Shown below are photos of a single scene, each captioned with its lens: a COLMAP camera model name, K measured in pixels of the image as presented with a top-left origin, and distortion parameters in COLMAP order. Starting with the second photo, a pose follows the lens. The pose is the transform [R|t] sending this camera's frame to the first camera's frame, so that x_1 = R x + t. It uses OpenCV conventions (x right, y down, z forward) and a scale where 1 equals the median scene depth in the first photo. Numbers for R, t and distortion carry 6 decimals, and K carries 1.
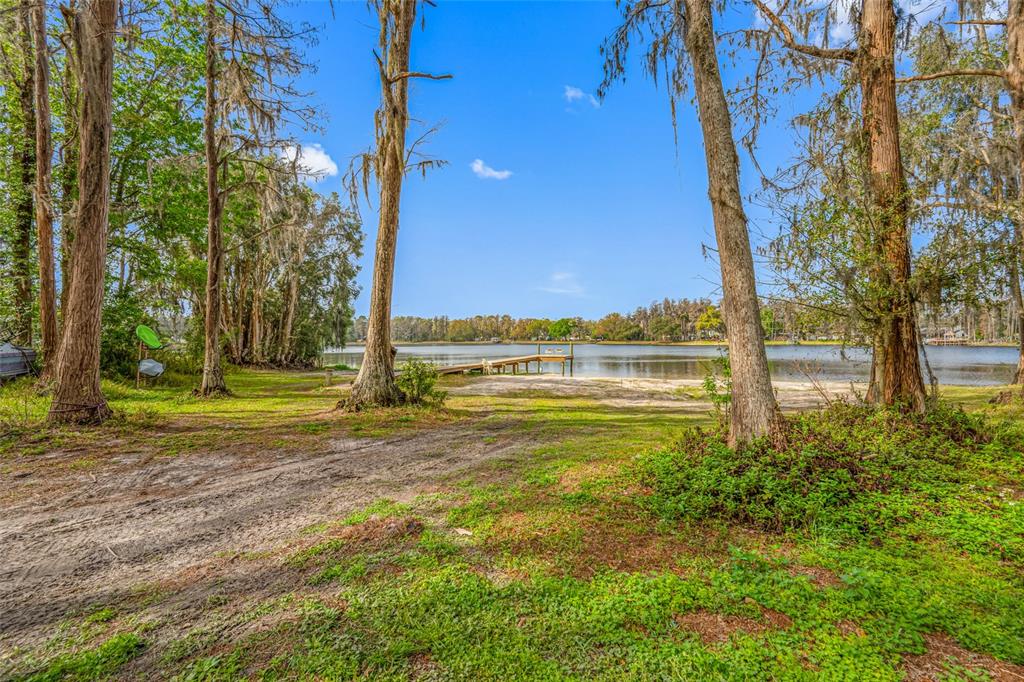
lens RADIAL K [[403.0, 0, 514.2], [0, 403.0, 343.1], [0, 0, 1]] dist [0.002569, 0.000431]
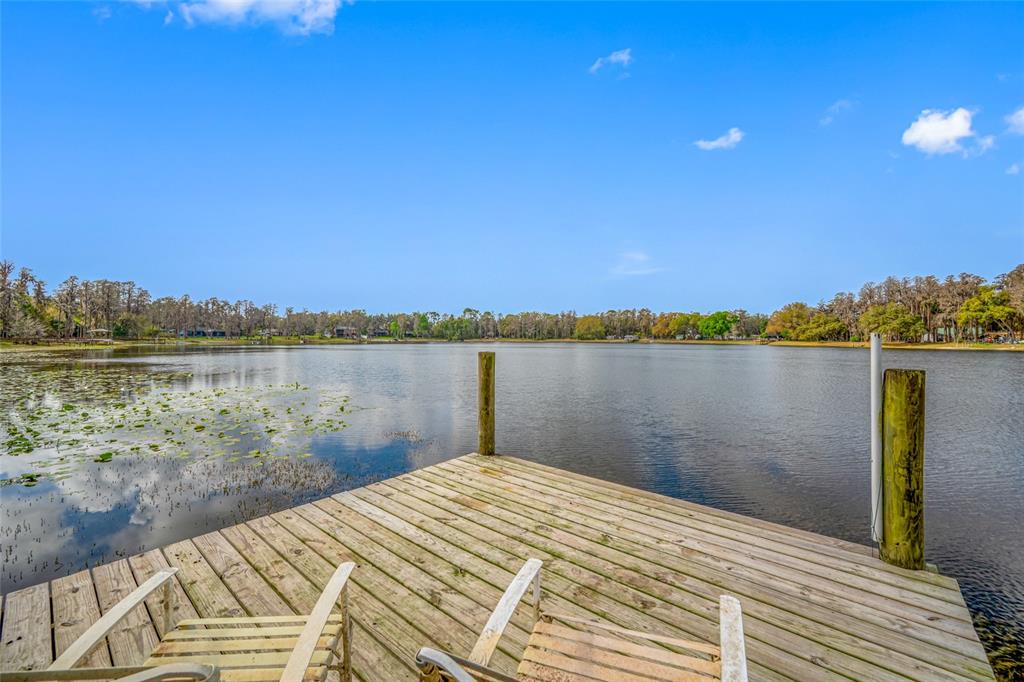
lens RADIAL K [[407.1, 0, 513.6], [0, 407.1, 336.0], [0, 0, 1]] dist [-0.001516, -0.000171]
pose [[0.940012, 0.008120, -0.341044, 0.137618], [-0.012578, 0.999862, -0.010861, -0.001076], [0.340909, 0.014499, 0.939985, 1.071067]]
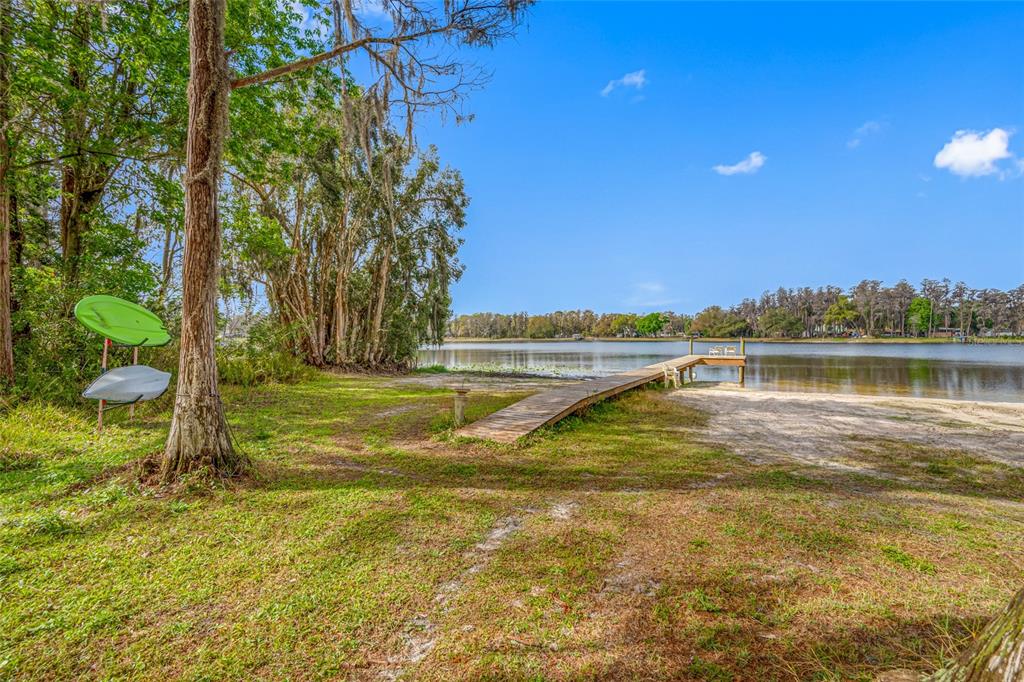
lens RADIAL K [[411.7, 0, 512.0], [0, 411.7, 341.0], [0, 0, 1]] dist [-0.000783, 0.000068]
pose [[0.982103, 0.001957, -0.188332, -0.136484], [-0.001503, 0.999996, 0.002551, 0.002832], [0.188336, -0.002222, 0.982102, 0.234399]]
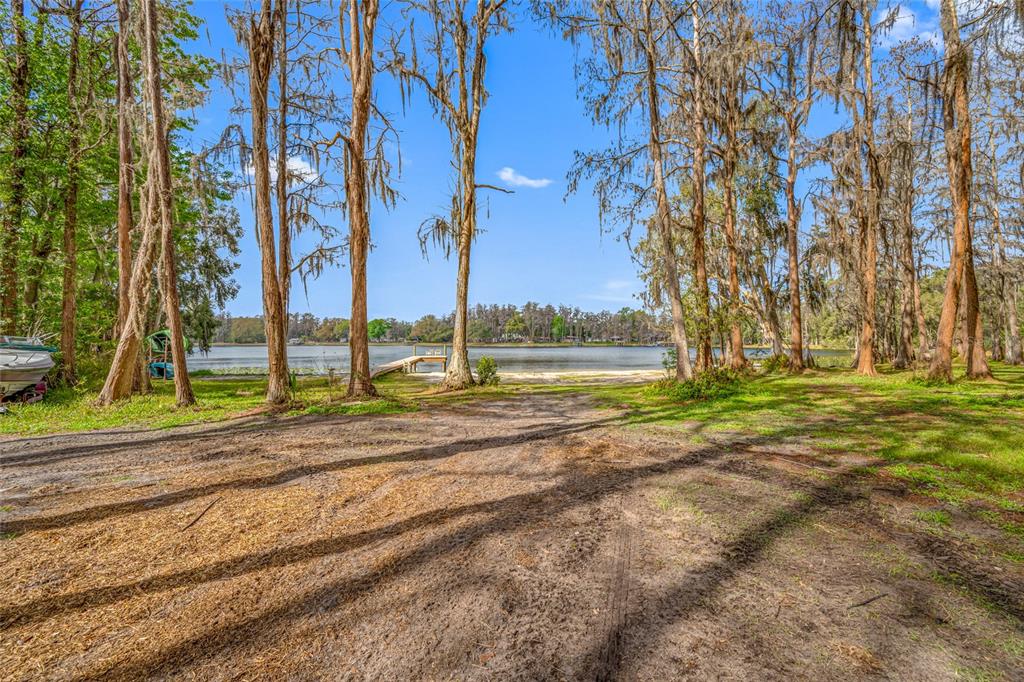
lens RADIAL K [[411.7, 0, 512.0], [0, 411.7, 341.0], [0, 0, 1]] dist [-0.000783, 0.000068]
pose [[0.894701, 0.003337, 0.446653, -0.233086], [0.000541, 0.999963, -0.008555, -0.002121], [-0.446665, 0.007896, 0.894667, -0.139088]]
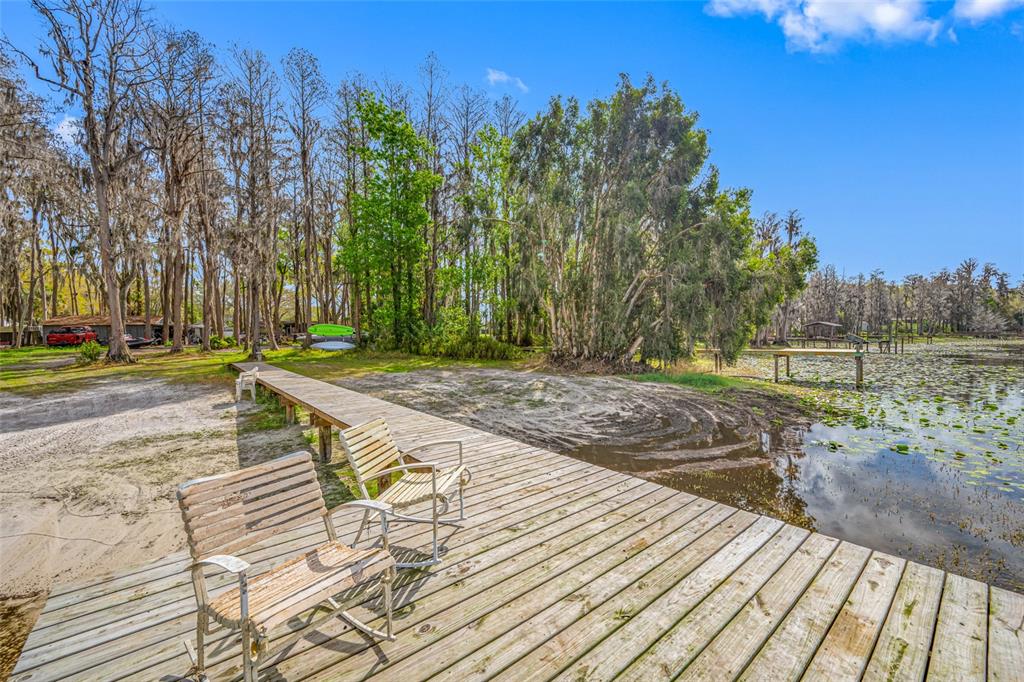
lens RADIAL K [[407.1, 0, 513.6], [0, 407.1, 336.0], [0, 0, 1]] dist [-0.001516, -0.000171]
pose [[-0.499648, 0.015747, -0.866086, 0.167257], [0.001996, 0.999853, 0.017028, -0.002301], [0.866226, 0.006779, -0.499606, 1.162481]]
